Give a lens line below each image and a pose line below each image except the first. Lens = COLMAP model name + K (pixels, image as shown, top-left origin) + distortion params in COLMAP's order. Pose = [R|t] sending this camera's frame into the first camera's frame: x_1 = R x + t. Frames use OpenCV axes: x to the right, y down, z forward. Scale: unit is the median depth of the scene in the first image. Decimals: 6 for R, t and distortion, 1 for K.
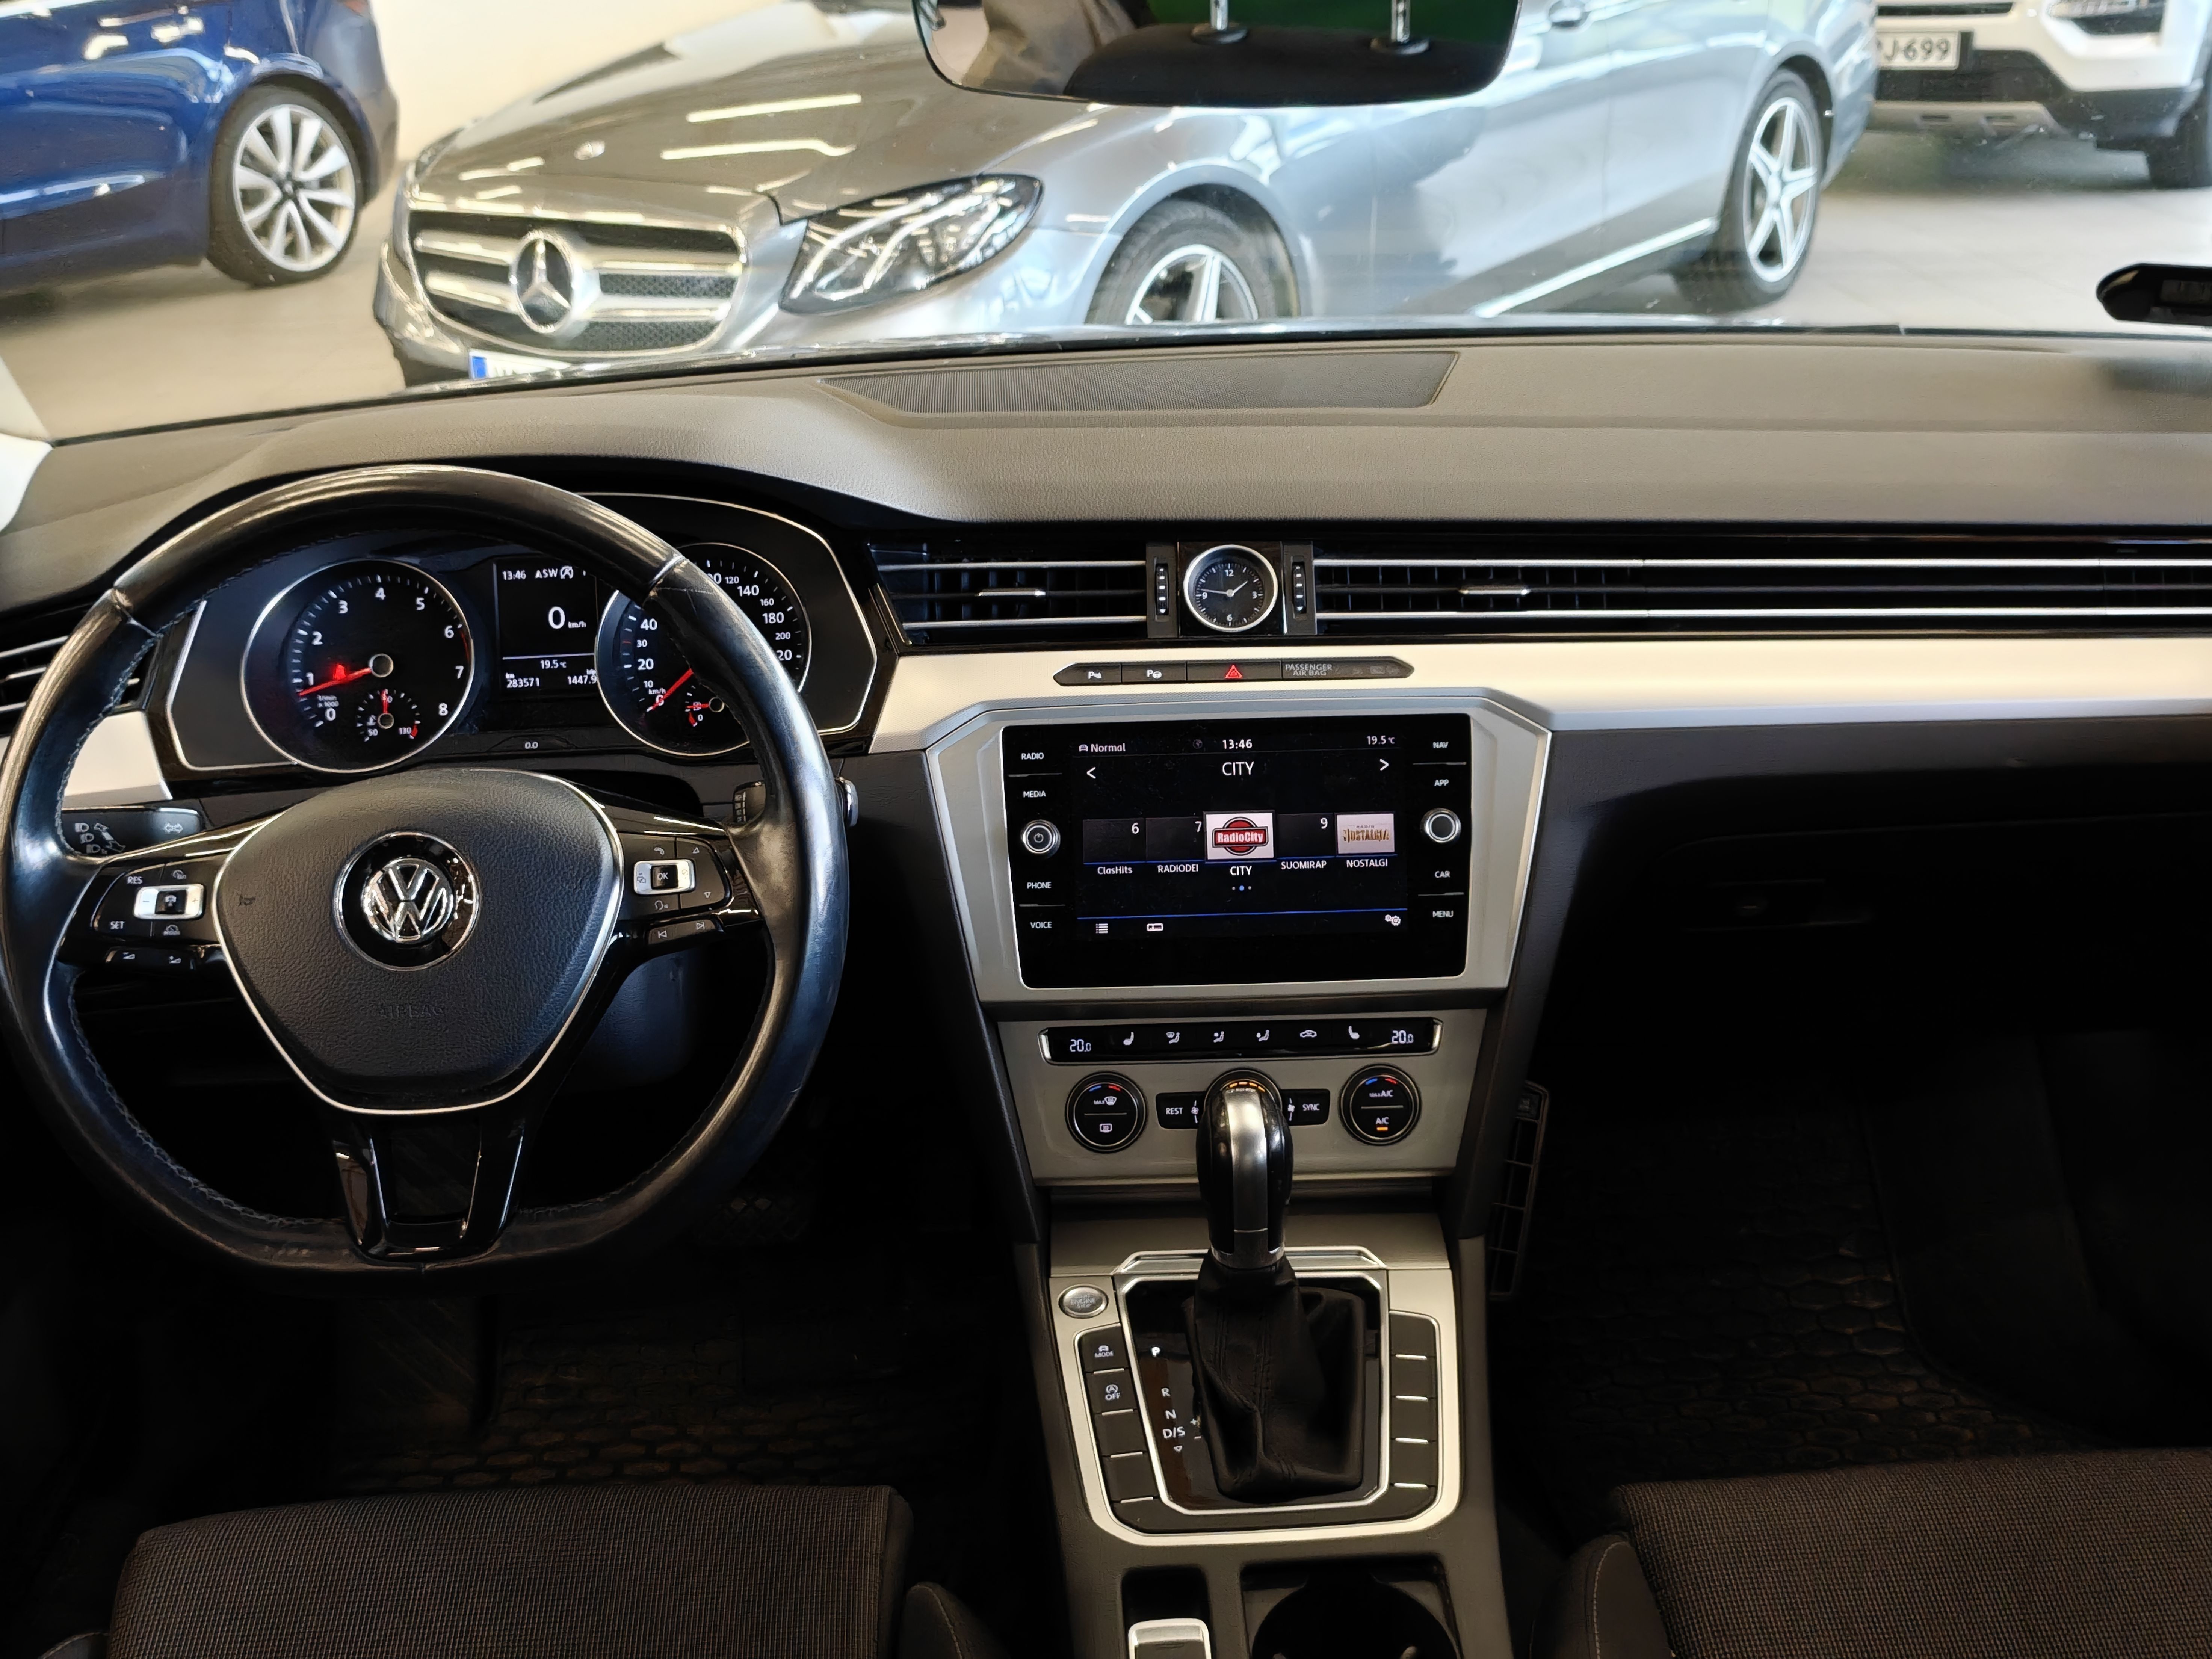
lens RADIAL K [[2380.2, 0, 1106.5], [0, 2380.2, 814.4], [0, 0, 1]] dist [-0.158132, 0.000000]
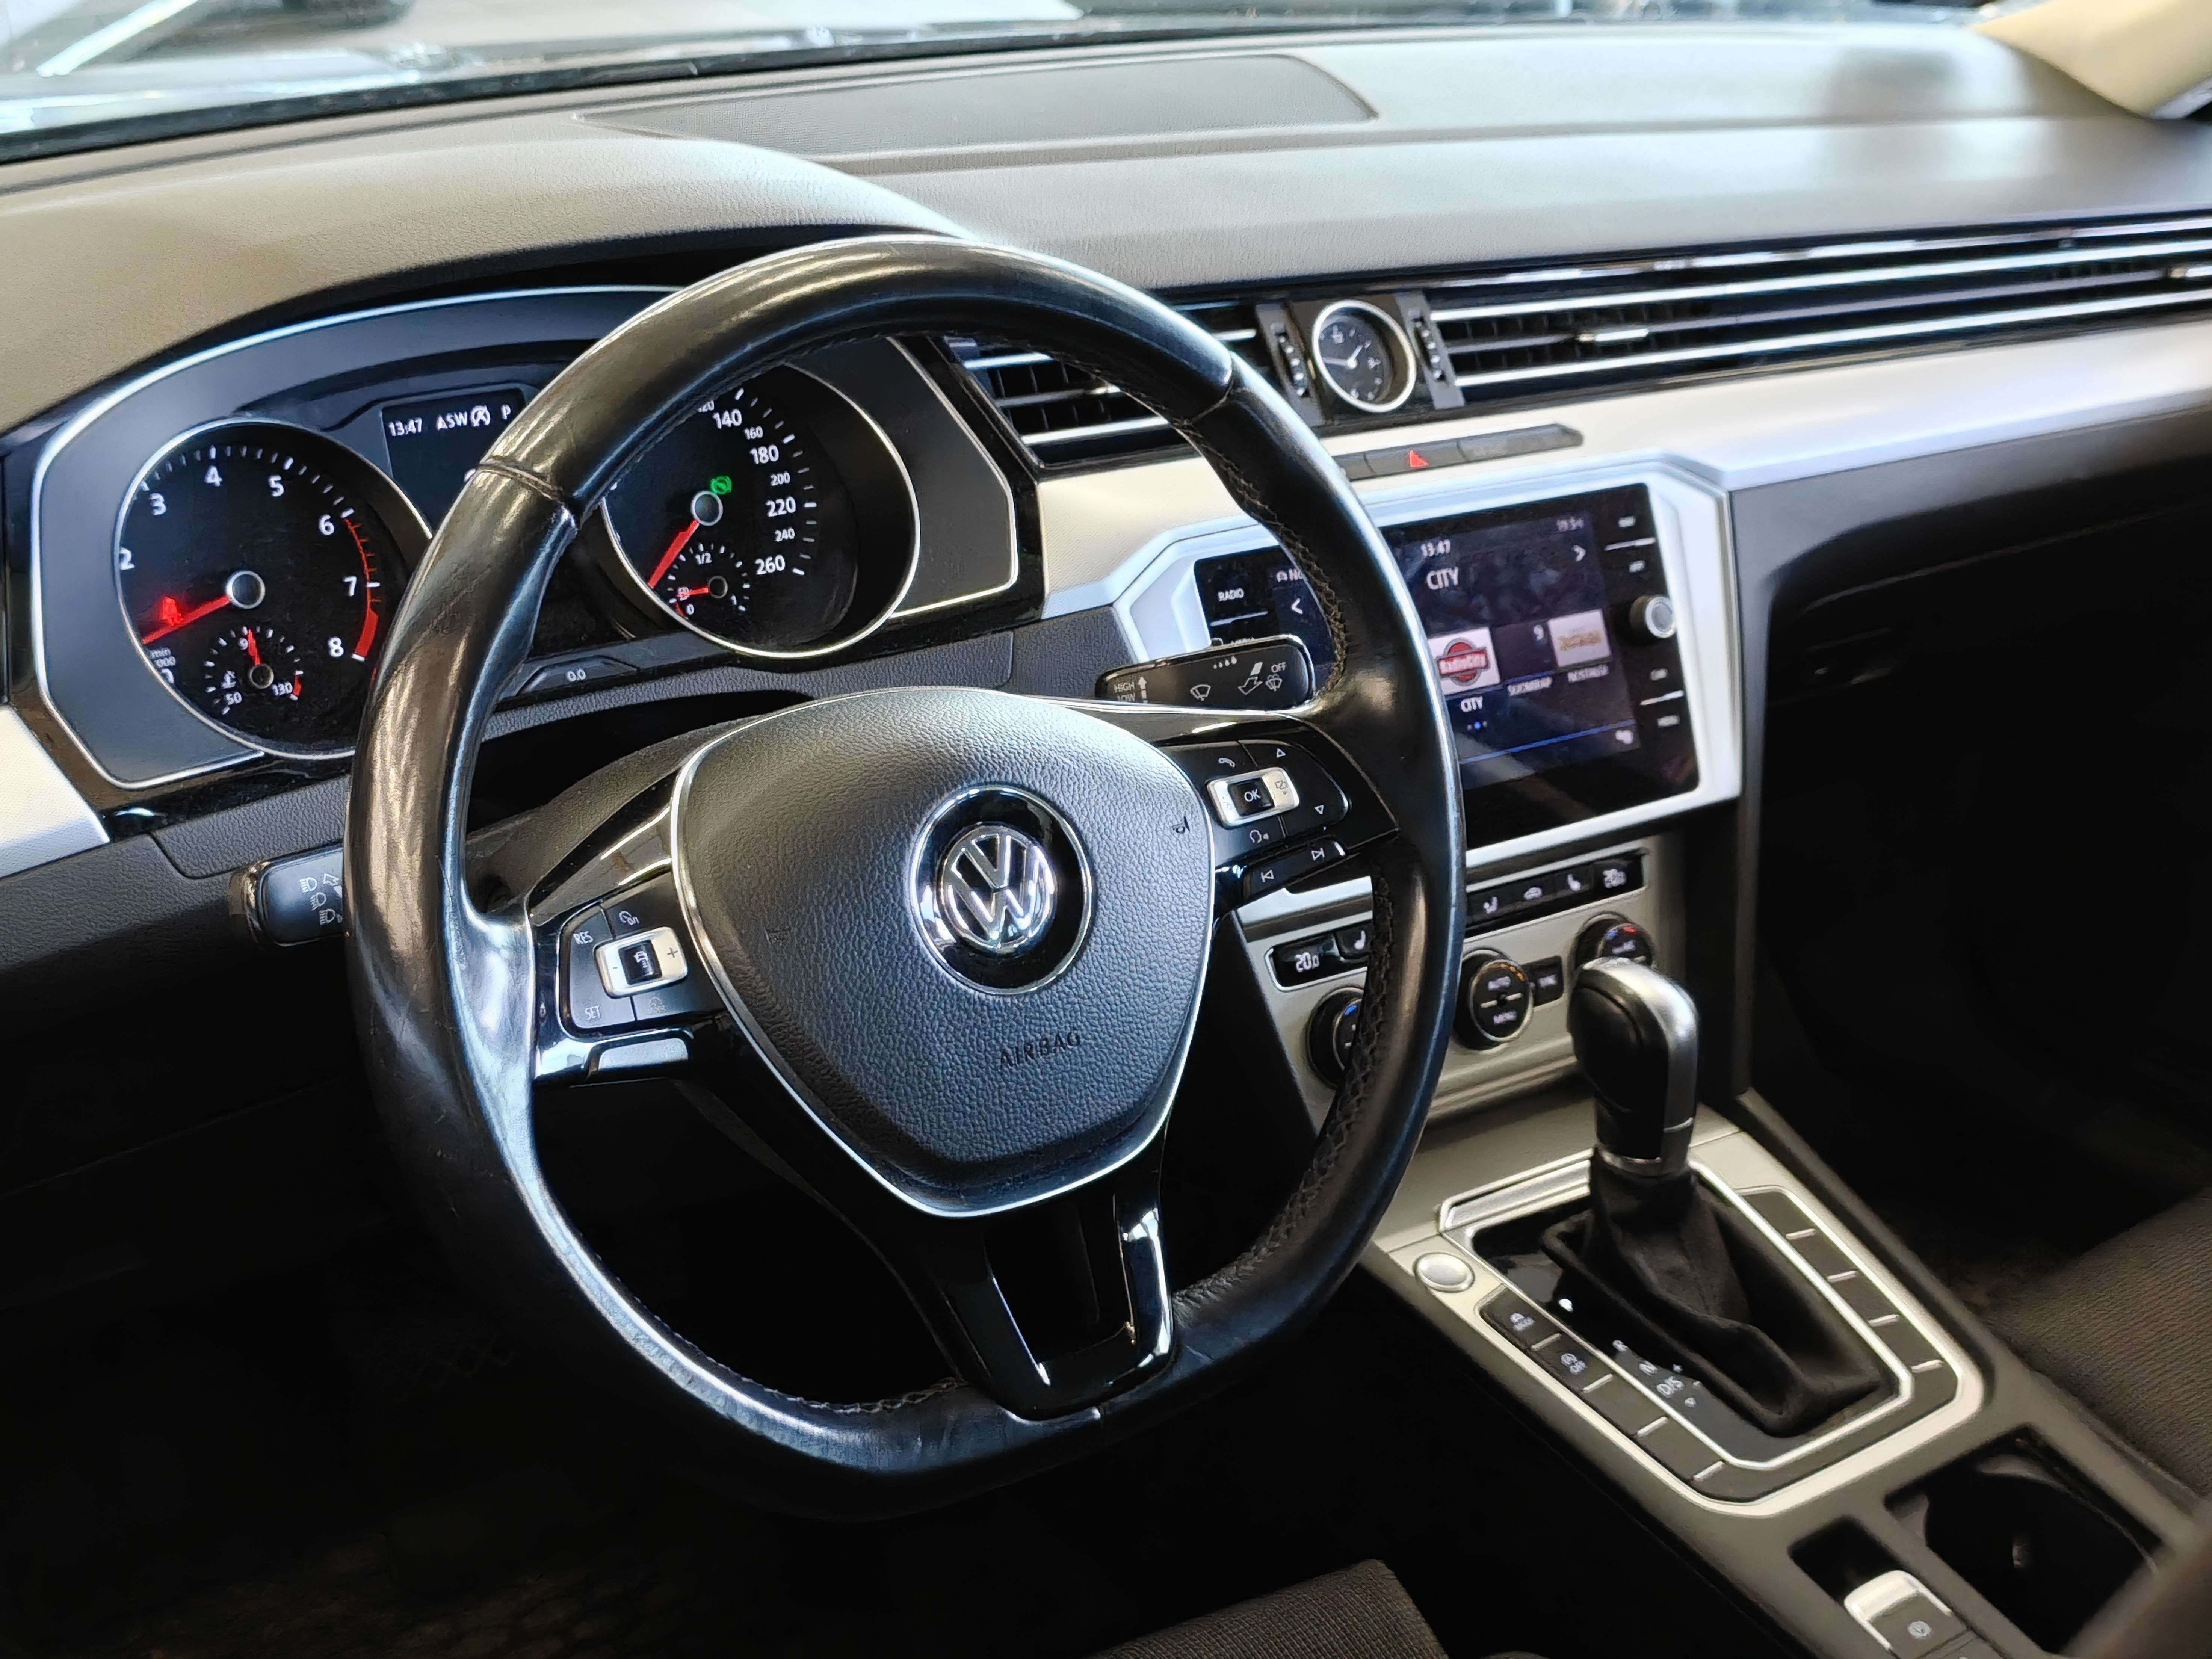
lens RADIAL K [[2958.8, 0, 1107.7], [0, 2958.8, 841.6], [0, 0, 1]] dist [-0.128427, 0.000000]
pose [[0.826057, -0.167340, 0.538171, -0.581926], [0.138733, 0.985896, 0.093611, -0.040478], [-0.546245, -0.002665, 0.837621, 0.231787]]
